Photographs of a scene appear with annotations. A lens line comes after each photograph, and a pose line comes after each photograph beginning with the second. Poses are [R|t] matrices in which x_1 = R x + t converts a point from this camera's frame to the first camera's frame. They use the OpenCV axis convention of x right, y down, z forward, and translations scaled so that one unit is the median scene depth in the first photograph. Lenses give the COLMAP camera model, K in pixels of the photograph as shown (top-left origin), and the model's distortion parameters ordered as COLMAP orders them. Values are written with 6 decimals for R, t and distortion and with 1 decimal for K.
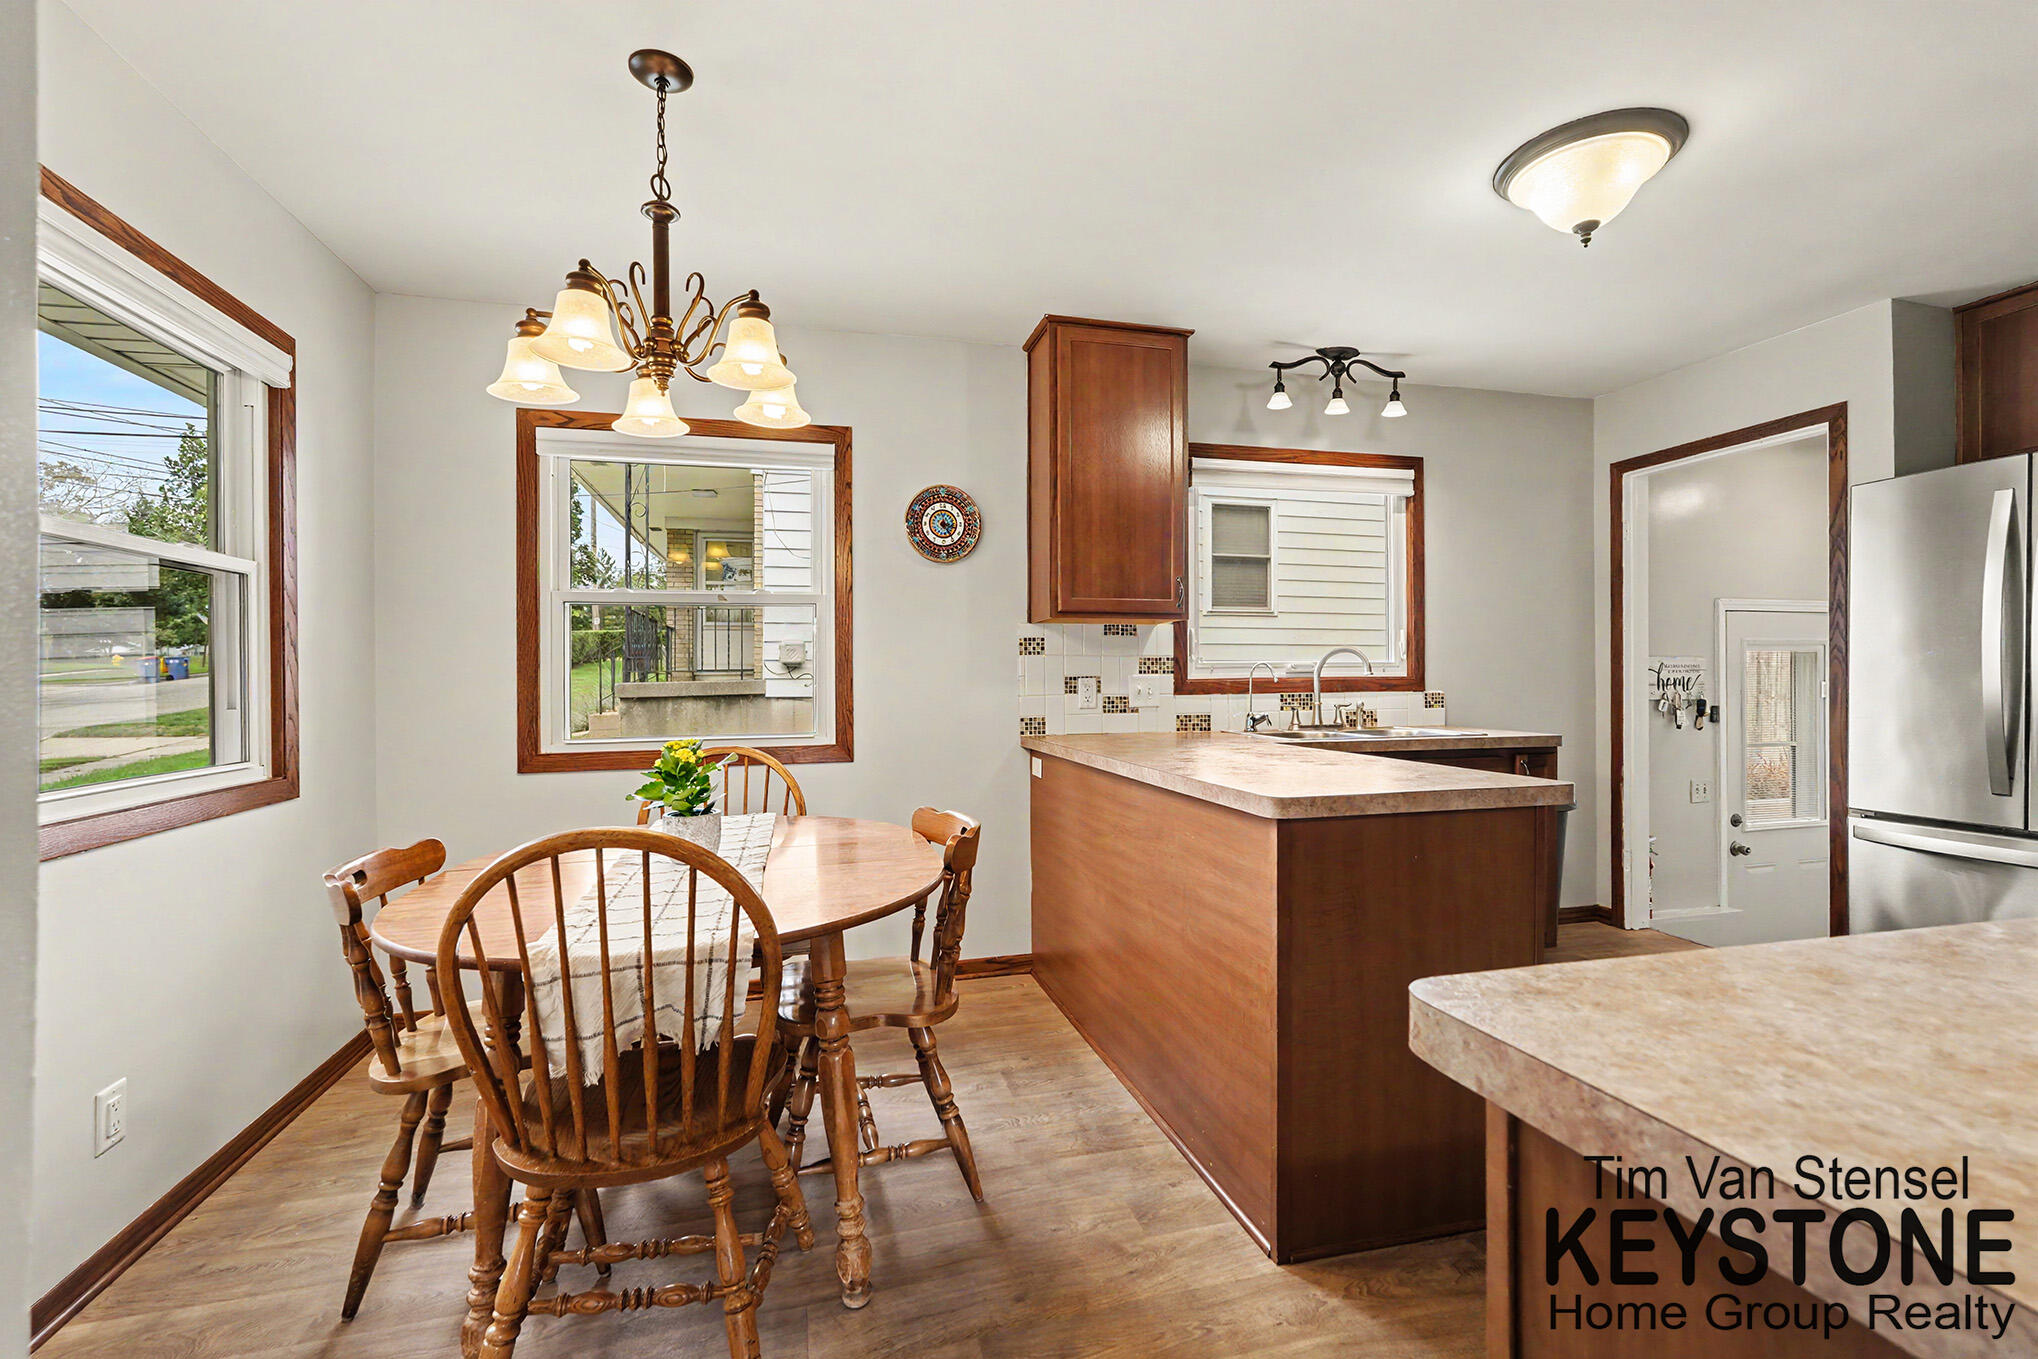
lens RADIAL K [[897.7, 0, 1032.5], [0, 897.7, 677.9], [0, 0, 1]] dist [-0.004612, 0.002395]
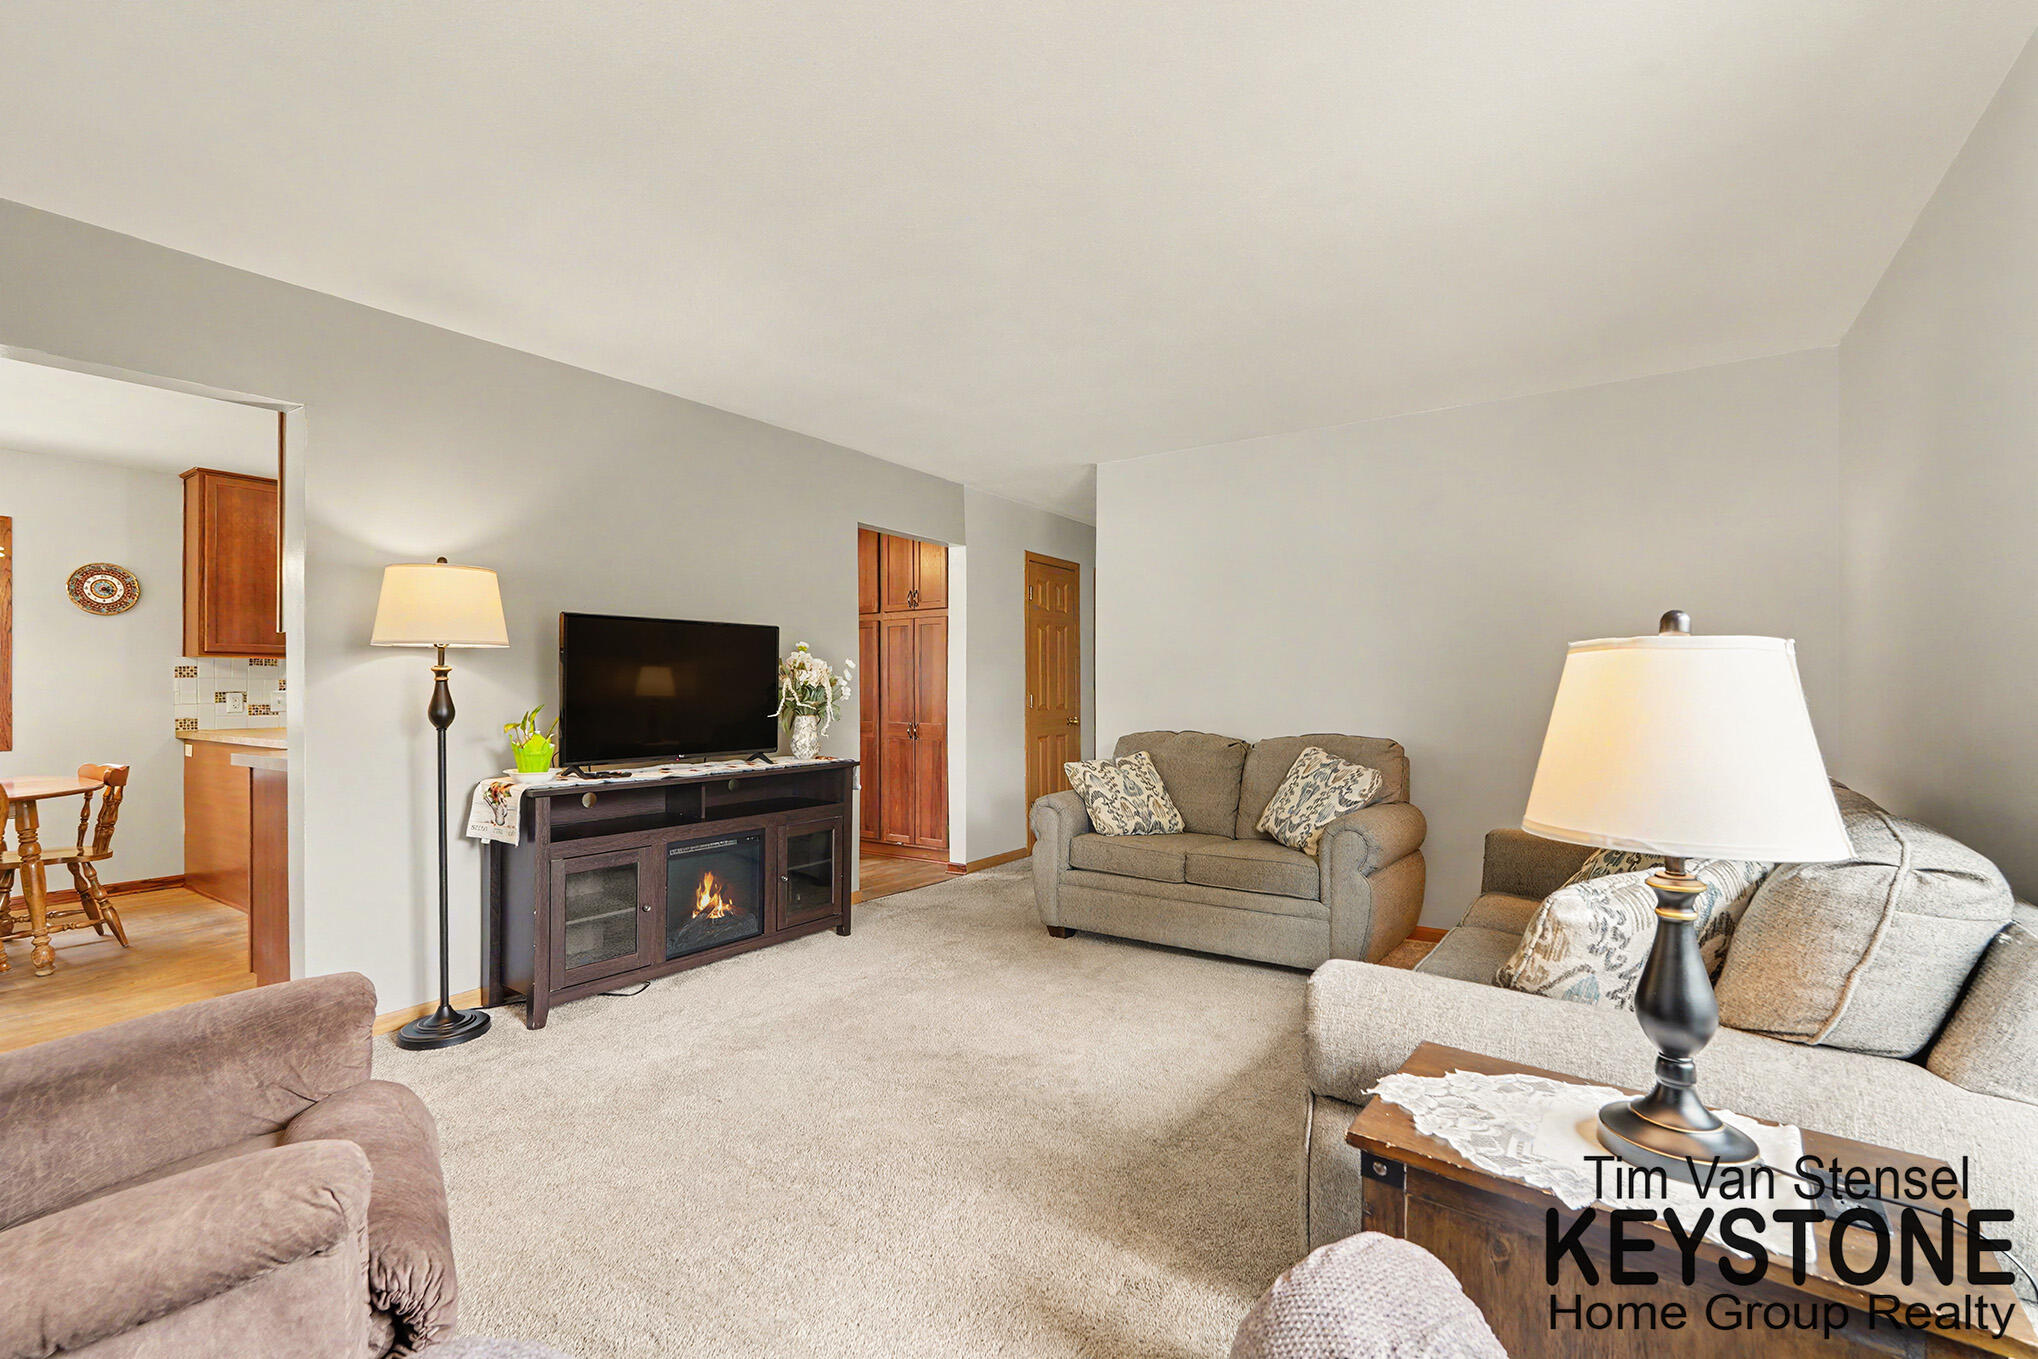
lens RADIAL K [[897.7, 0, 1020.8], [0, 897.7, 688.9], [0, 0, 1]] dist [-0.004612, 0.002395]
pose [[0.766226, 0.003775, 0.642560, 0.107770], [-0.001528, 0.999991, -0.004053, -0.002368], [-0.642570, 0.002124, 0.766224, -1.076090]]
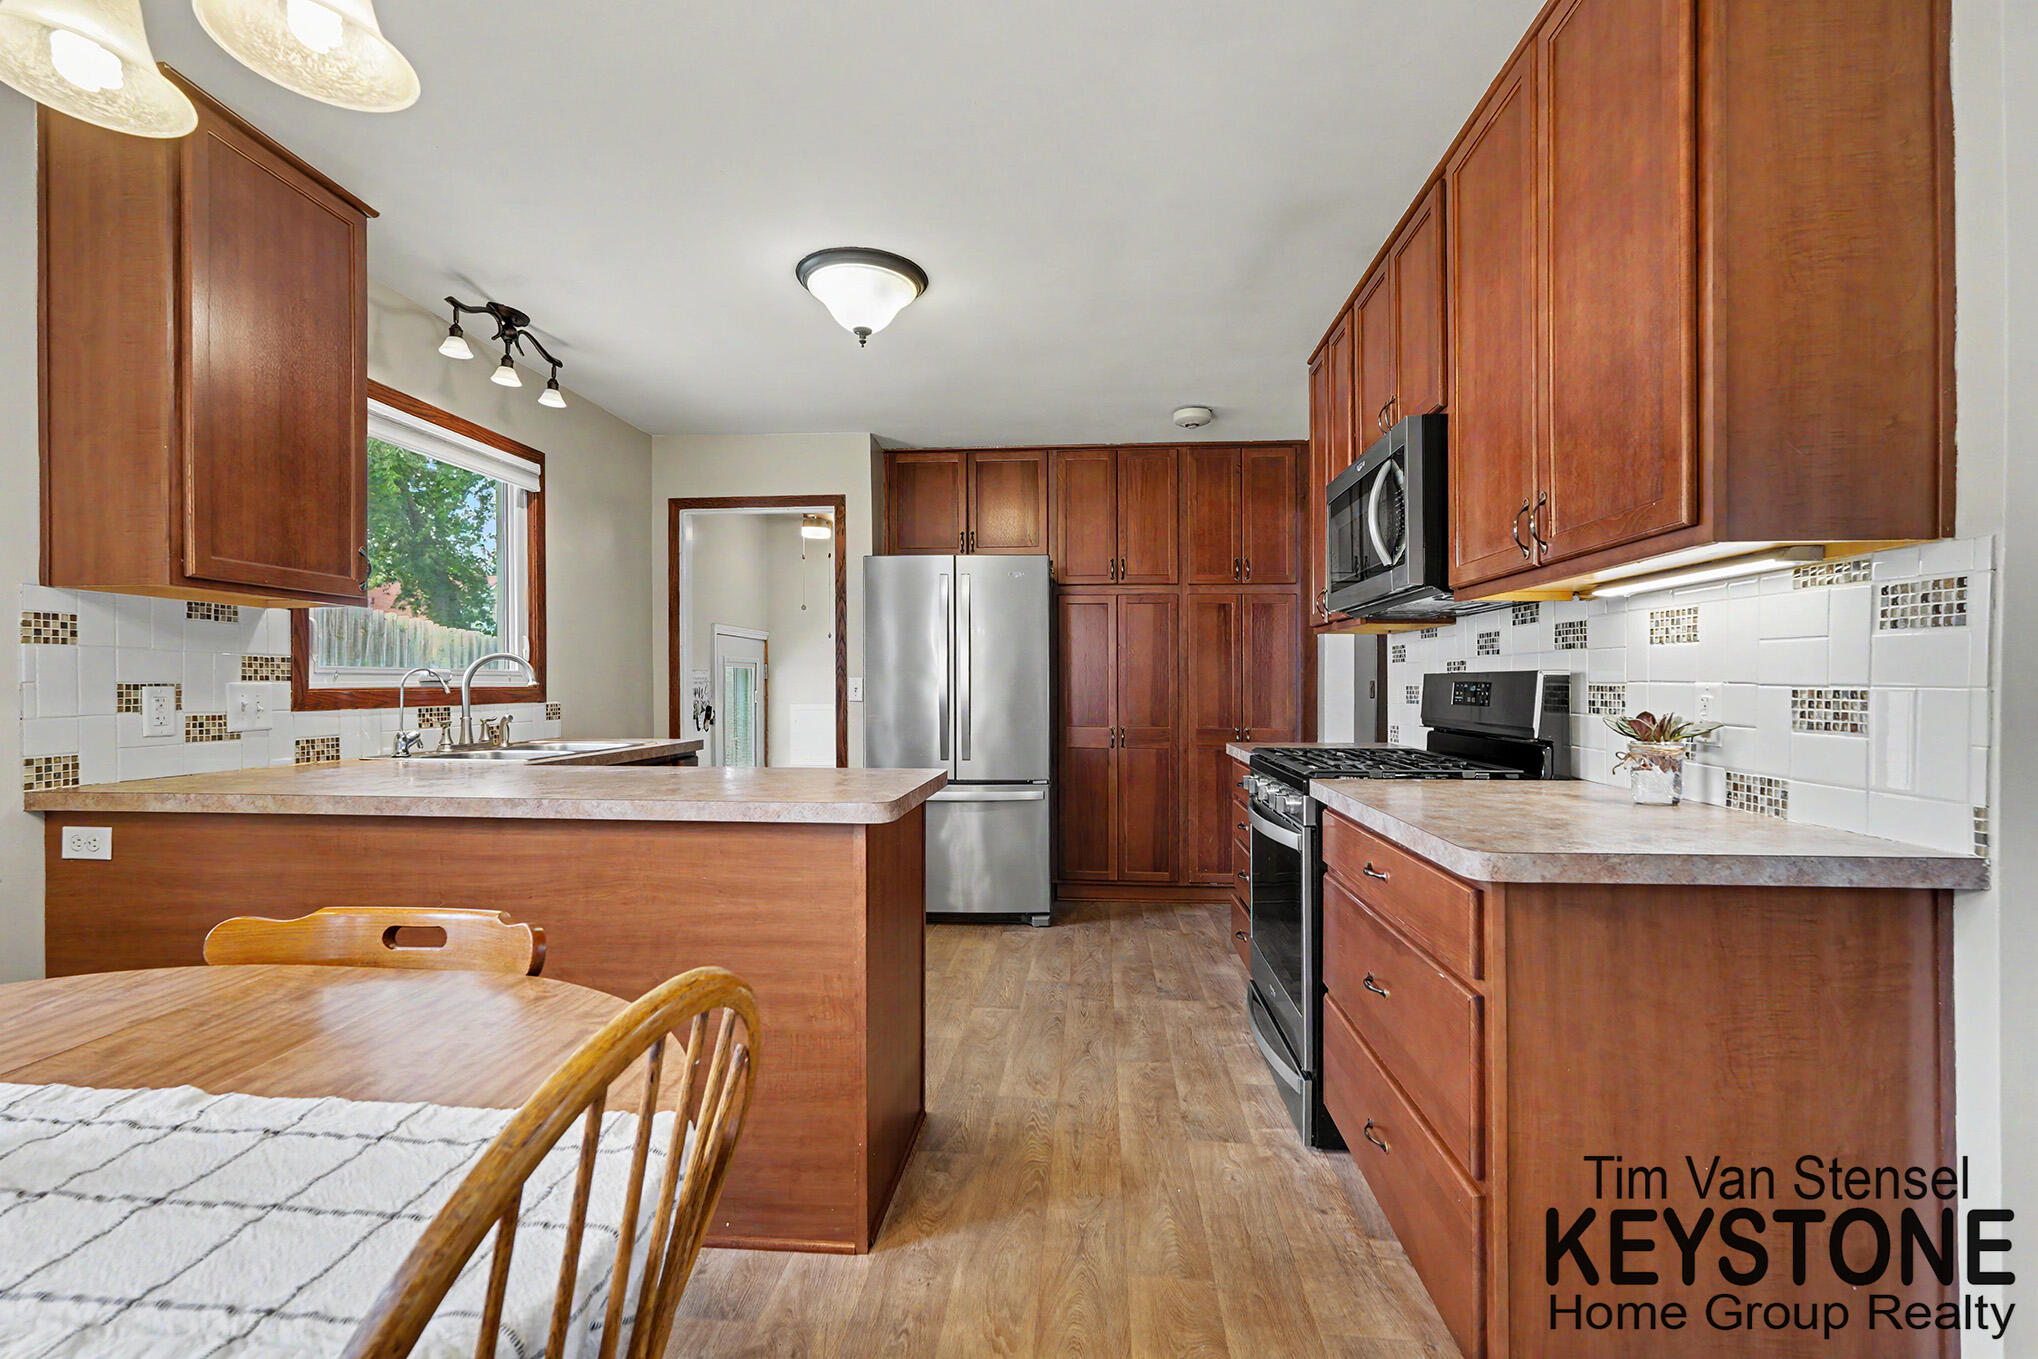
lens RADIAL K [[897.7, 0, 1027.0], [0, 897.7, 686.4], [0, 0, 1]] dist [-0.004612, 0.002395]
pose [[0.321504, 0.004993, 0.946895, -0.327756], [-0.004607, 0.999983, -0.003708, -0.000264], [-0.946897, -0.003170, 0.321521, 0.246122]]
